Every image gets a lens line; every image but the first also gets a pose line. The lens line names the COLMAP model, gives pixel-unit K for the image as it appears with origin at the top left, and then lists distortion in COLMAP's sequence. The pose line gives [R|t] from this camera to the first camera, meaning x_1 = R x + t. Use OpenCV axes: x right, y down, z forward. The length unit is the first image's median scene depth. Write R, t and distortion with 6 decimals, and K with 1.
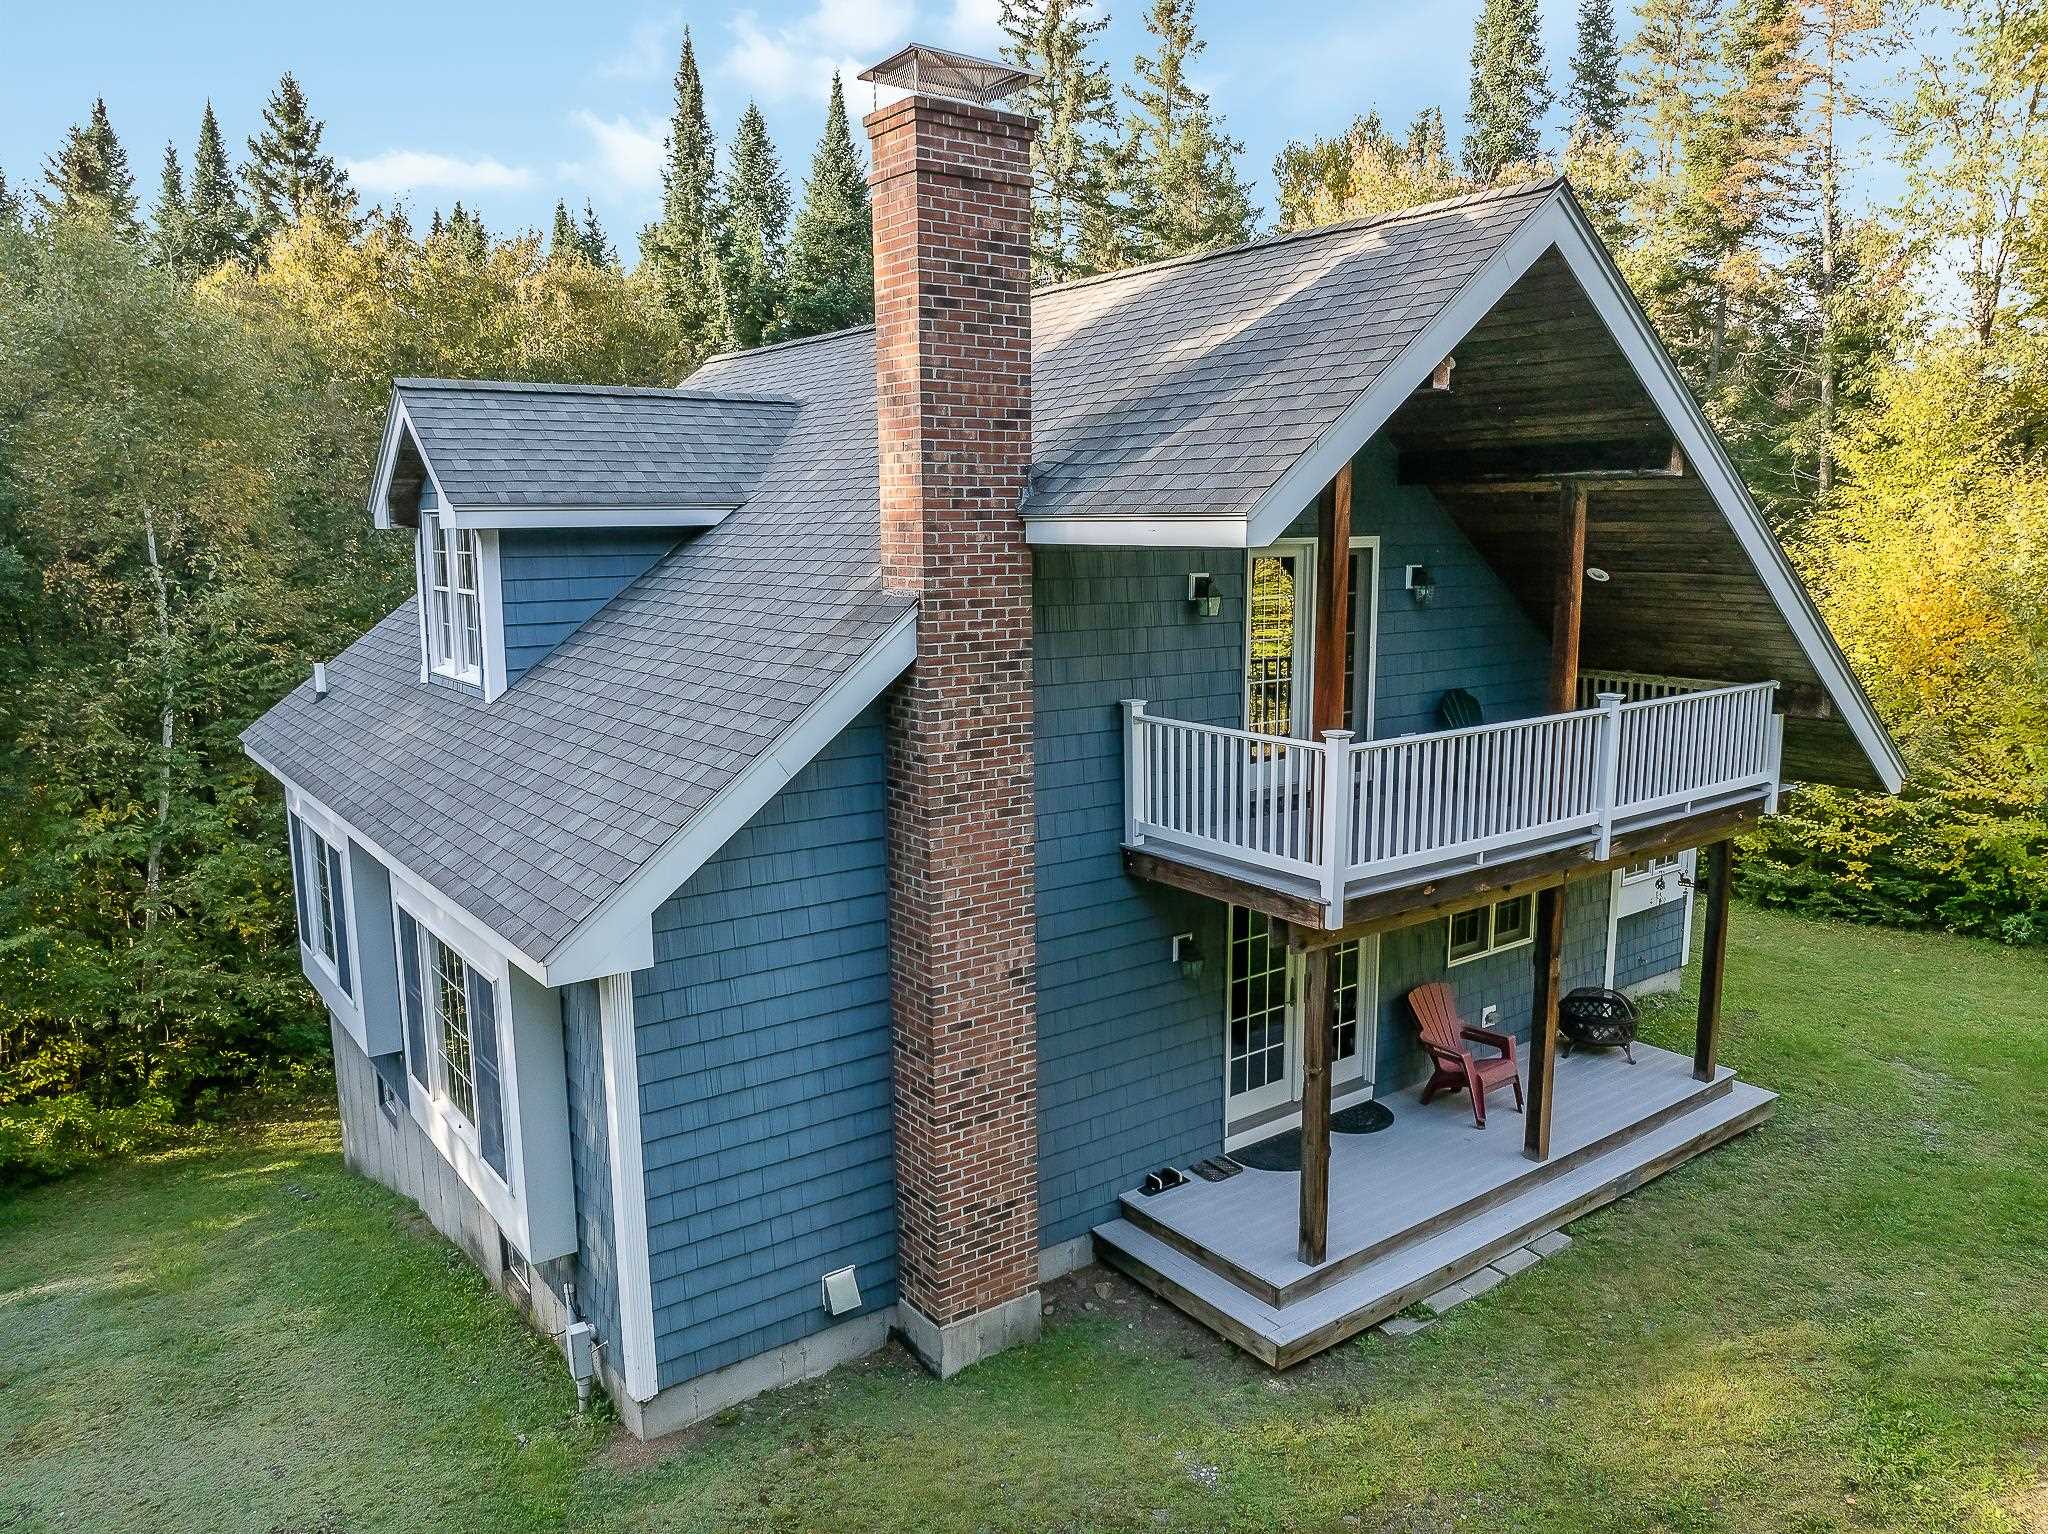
lens RADIAL K [[1464.6, 0, 1024.0], [0, 1464.6, 767.0], [0, 0, 1]] dist [0.005665, -0.066340]
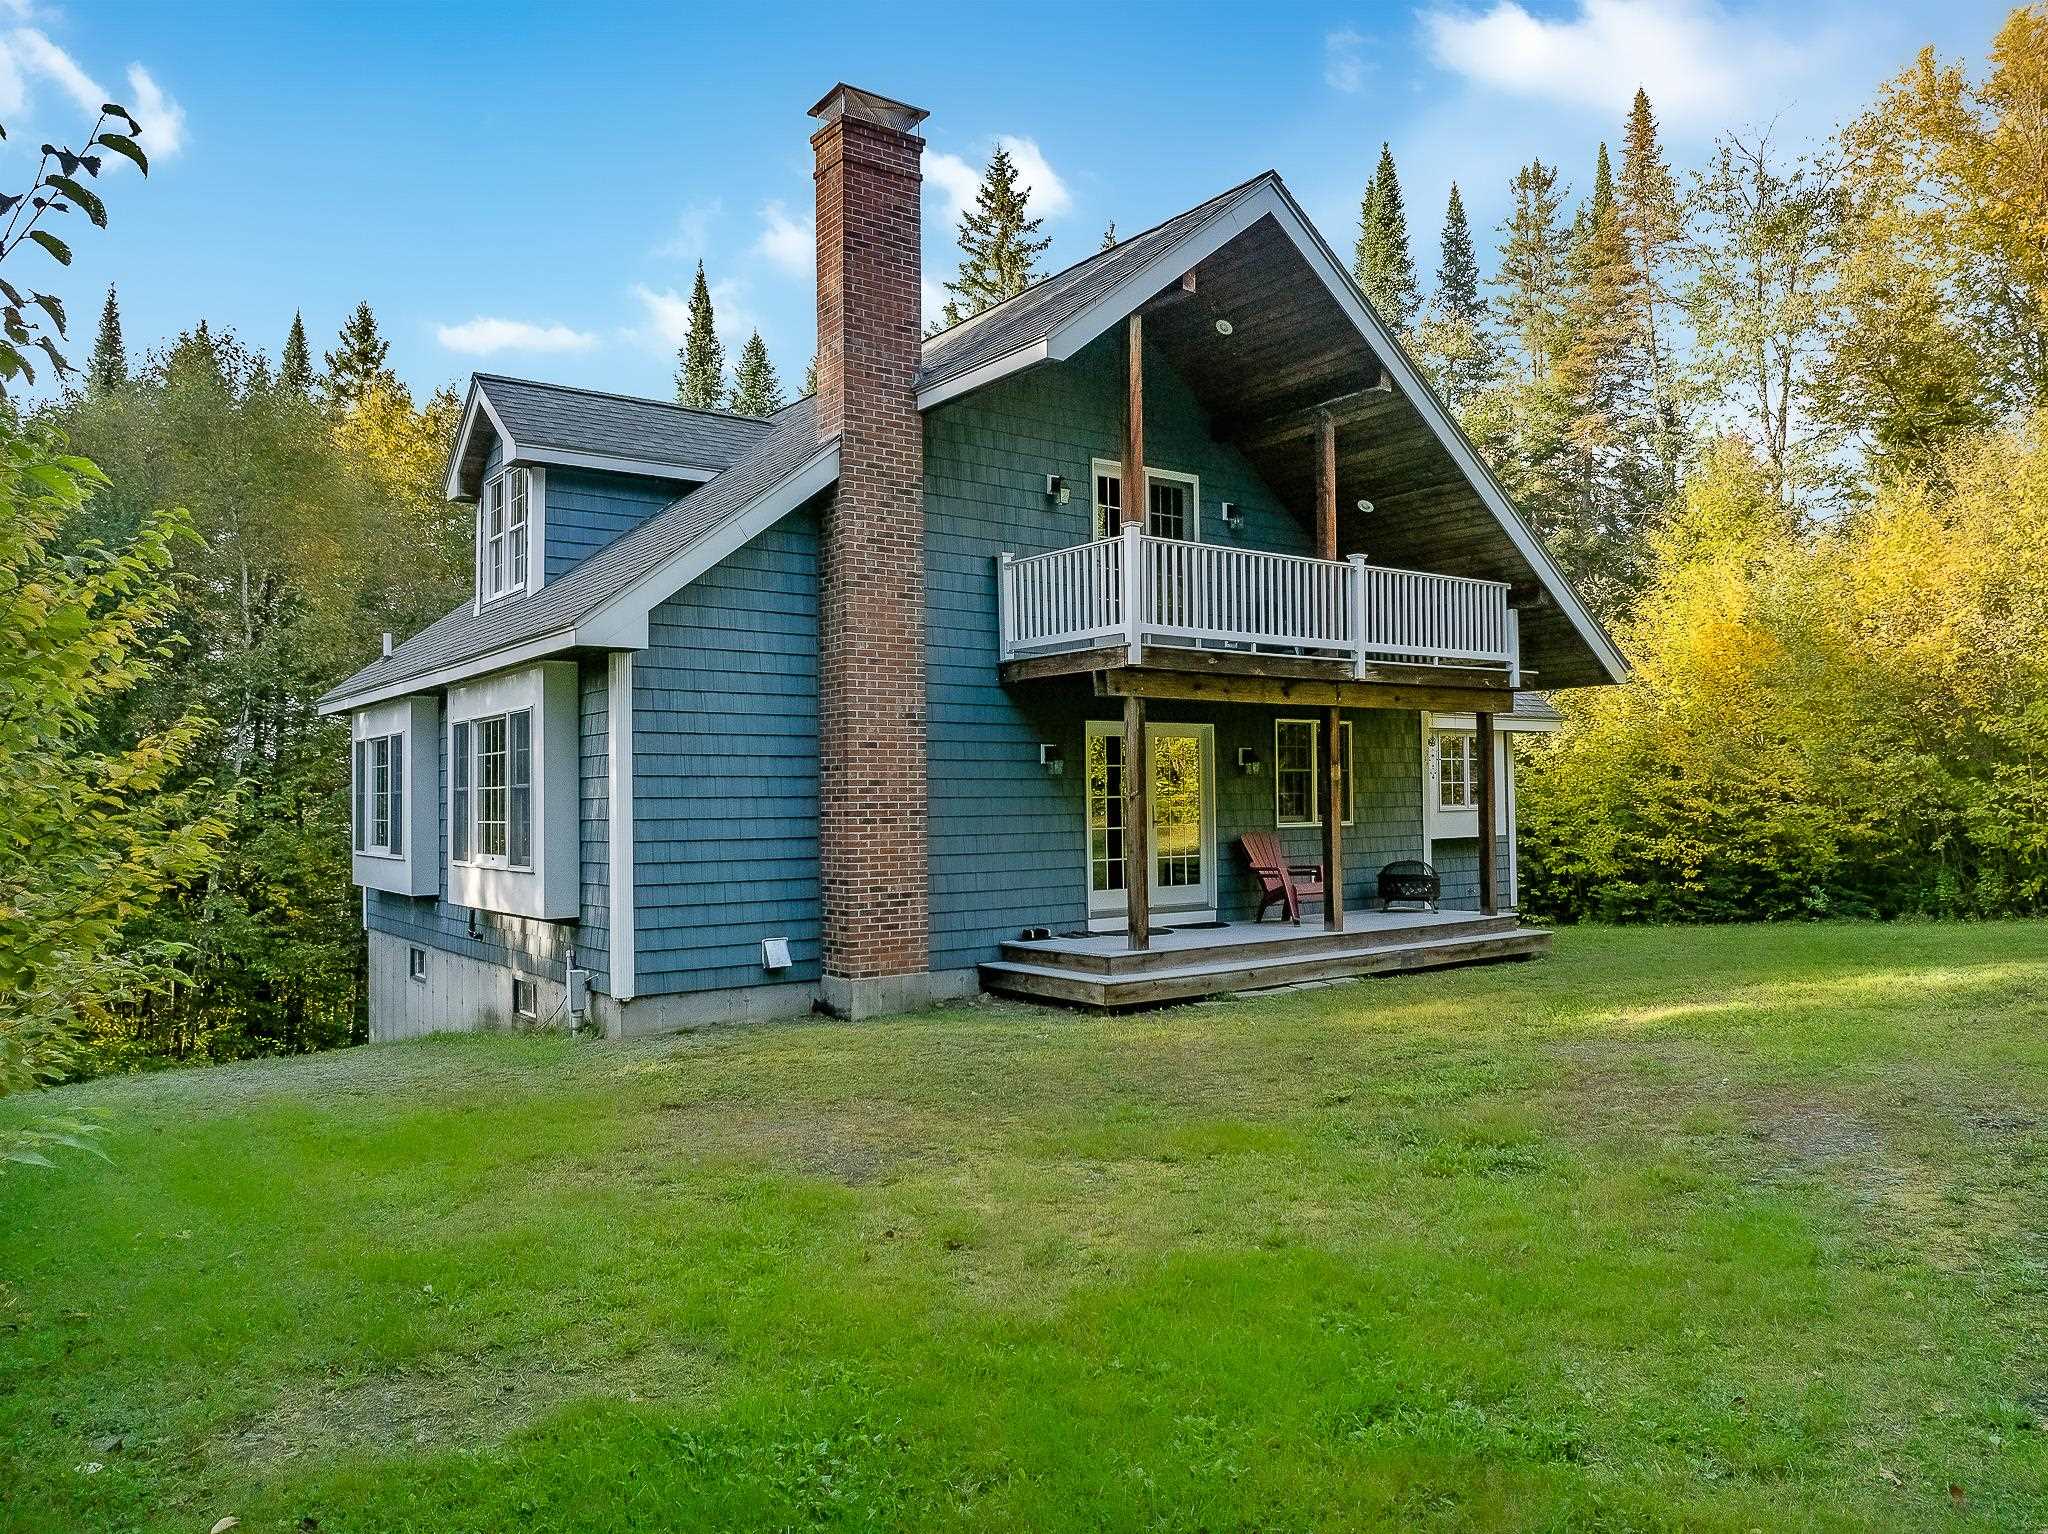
lens RADIAL K [[1489.2, 0, 1024.0], [0, 1489.2, 767.0], [0, 0, 1]] dist [0.055301, -0.270649]
pose [[0.999988, -0.004762, -0.000780, 0.097116], [0.004507, 0.979384, -0.201959, 0.449998], [0.001726, 0.201953, 0.979394, -0.342373]]
